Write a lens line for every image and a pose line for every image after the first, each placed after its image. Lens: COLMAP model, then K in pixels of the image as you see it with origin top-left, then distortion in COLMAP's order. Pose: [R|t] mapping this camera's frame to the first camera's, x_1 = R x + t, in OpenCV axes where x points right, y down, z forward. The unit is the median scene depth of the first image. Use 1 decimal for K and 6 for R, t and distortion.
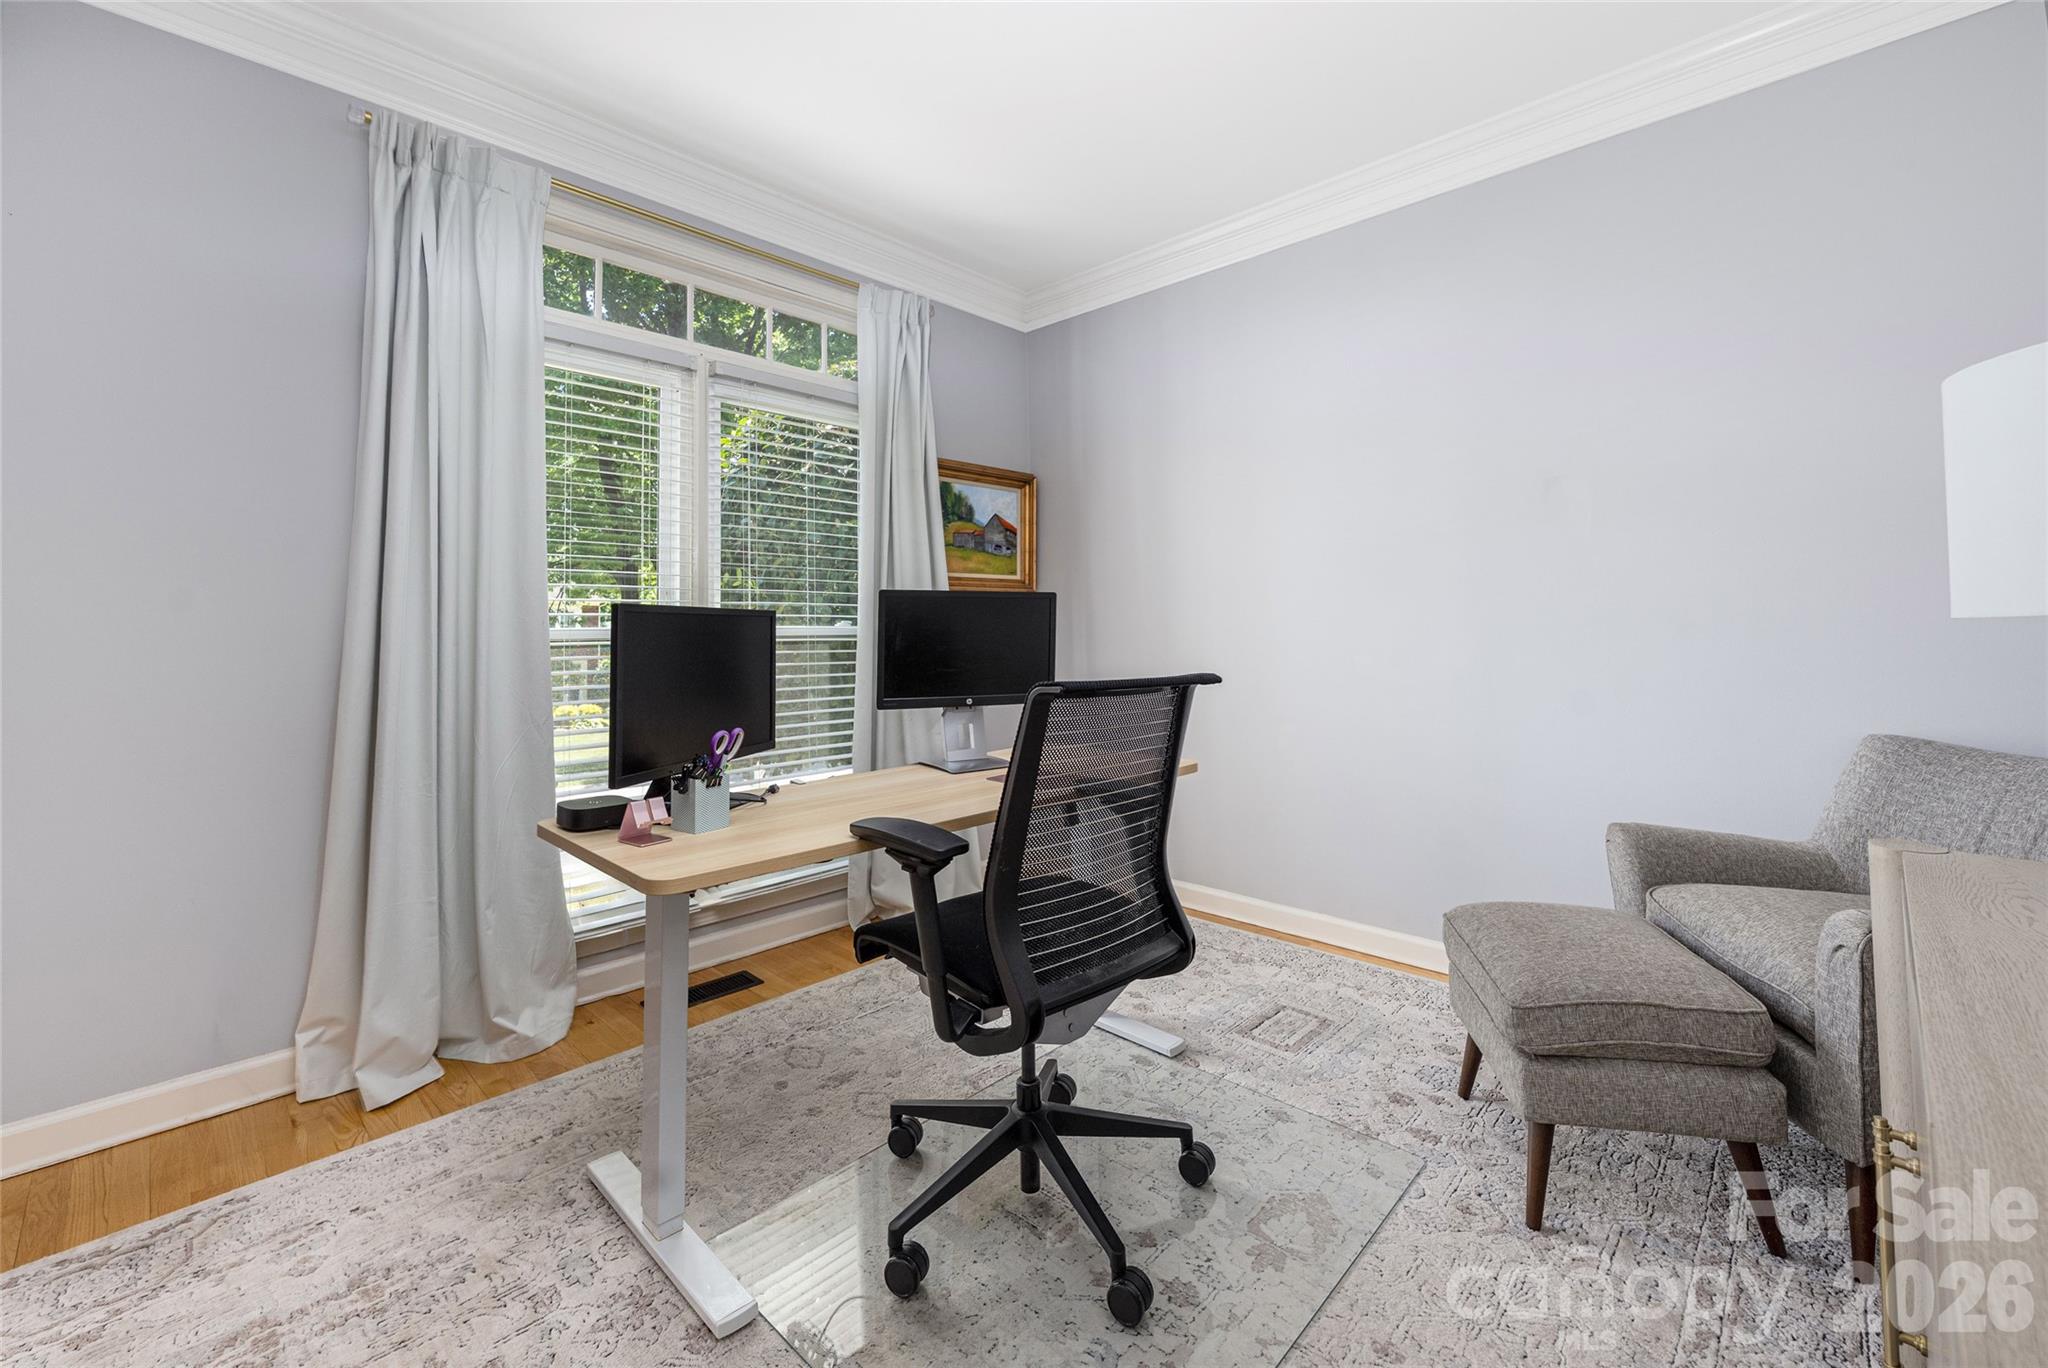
lens RADIAL K [[847.7, 0, 1027.4], [0, 847.7, 637.2], [0, 0, 1]] dist [-0.021999, 0.013257]
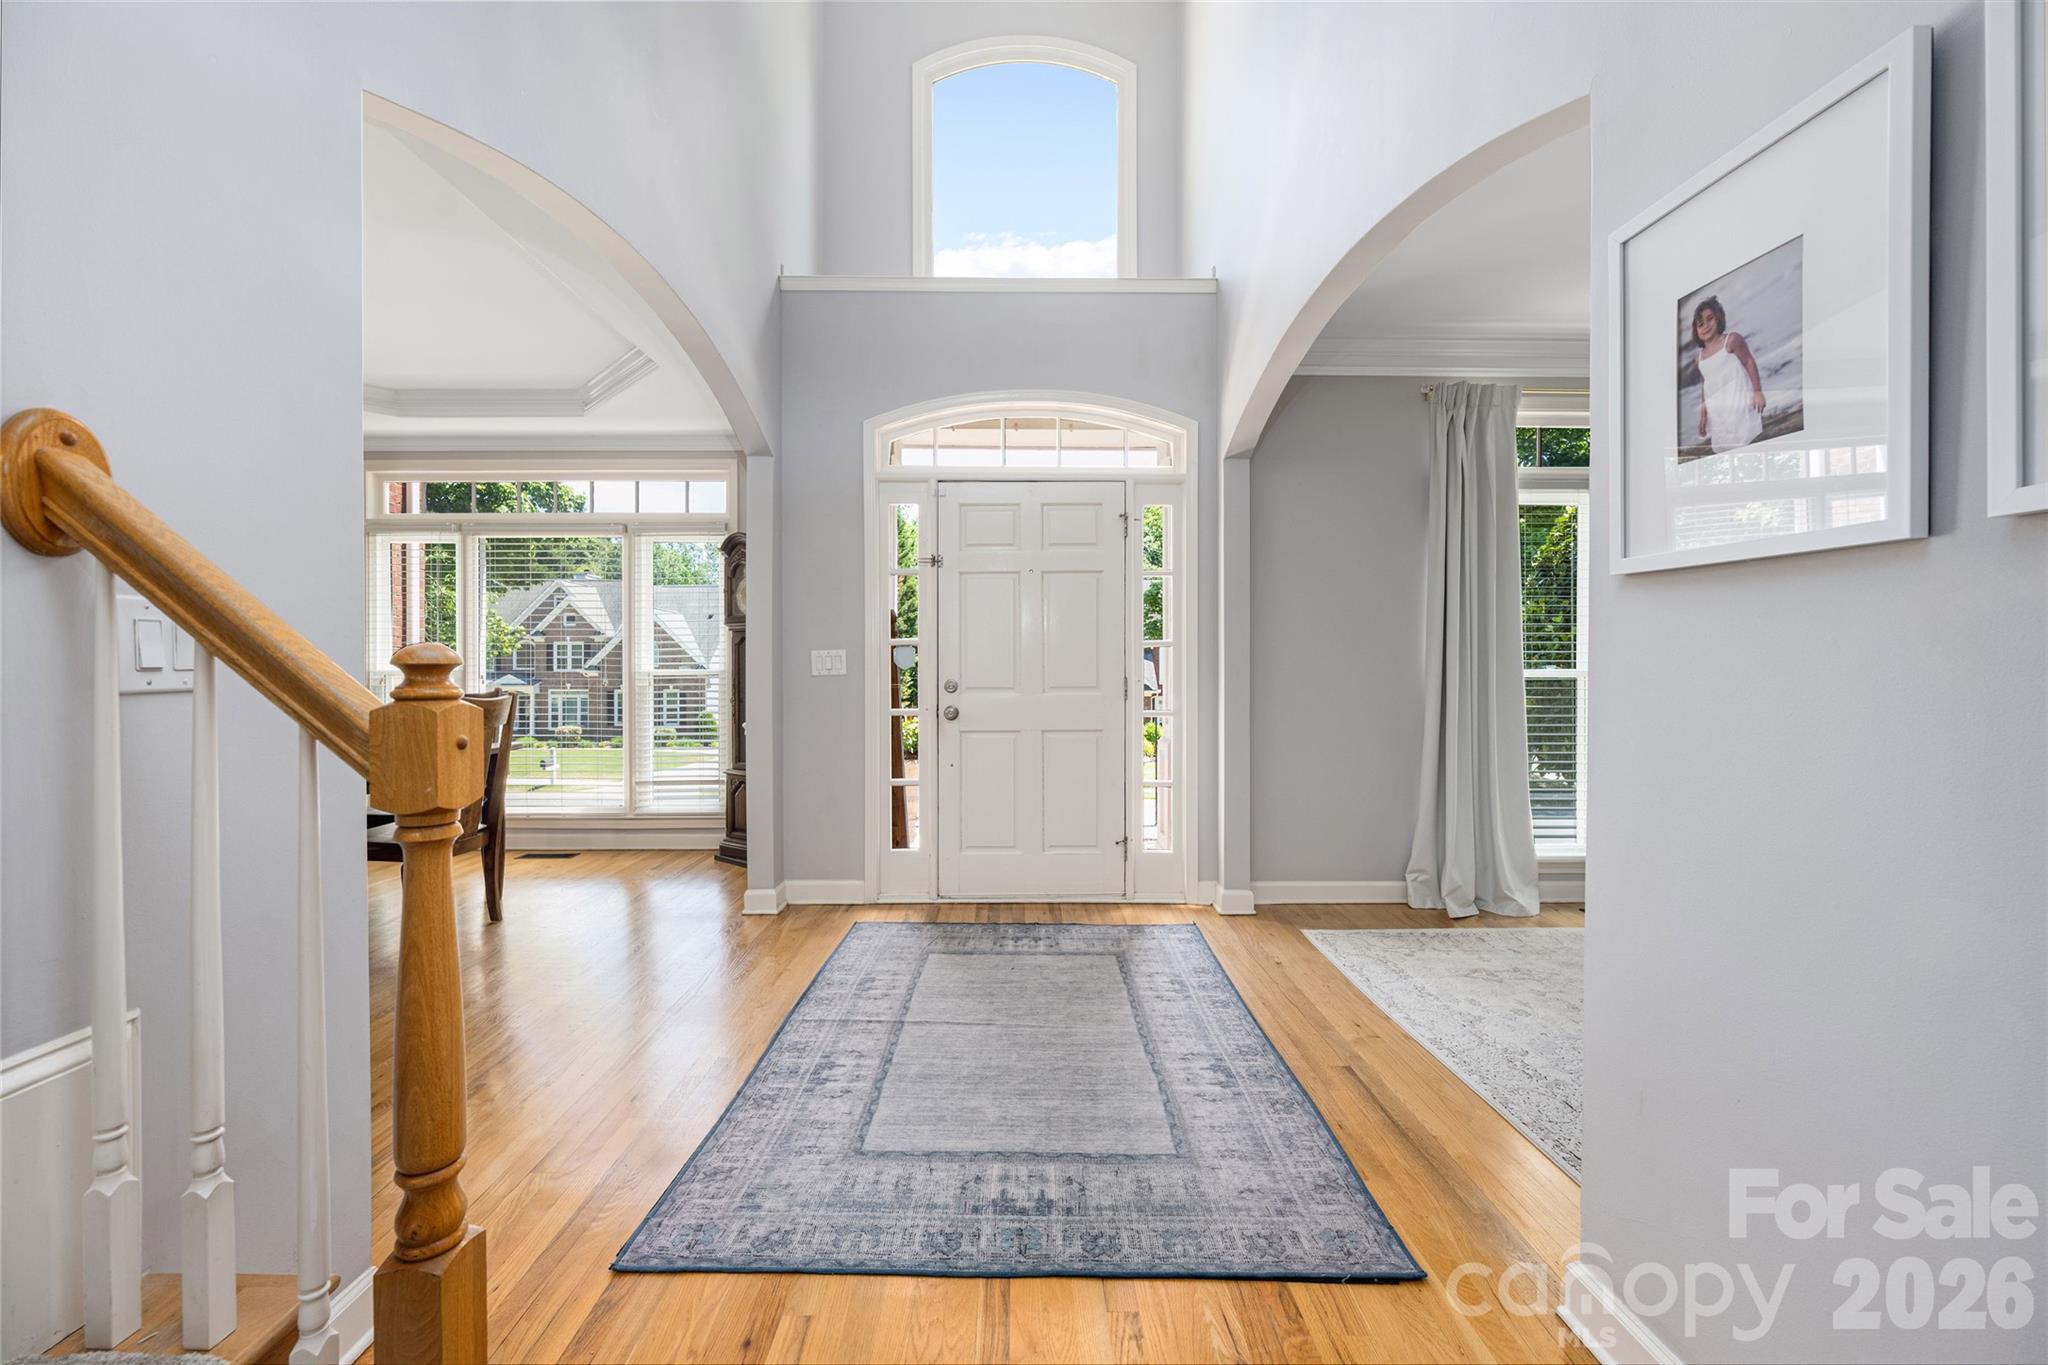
lens RADIAL K [[823.4, 0, 1032.1], [0, 823.4, 676.4], [0, 0, 1]] dist [-0.001632, -0.000203]
pose [[0.706367, 0.000653, -0.707845, -0.127855], [-0.002255, 0.999997, -0.001327, 0.015962], [0.707842, 0.002533, 0.706366, -0.955468]]
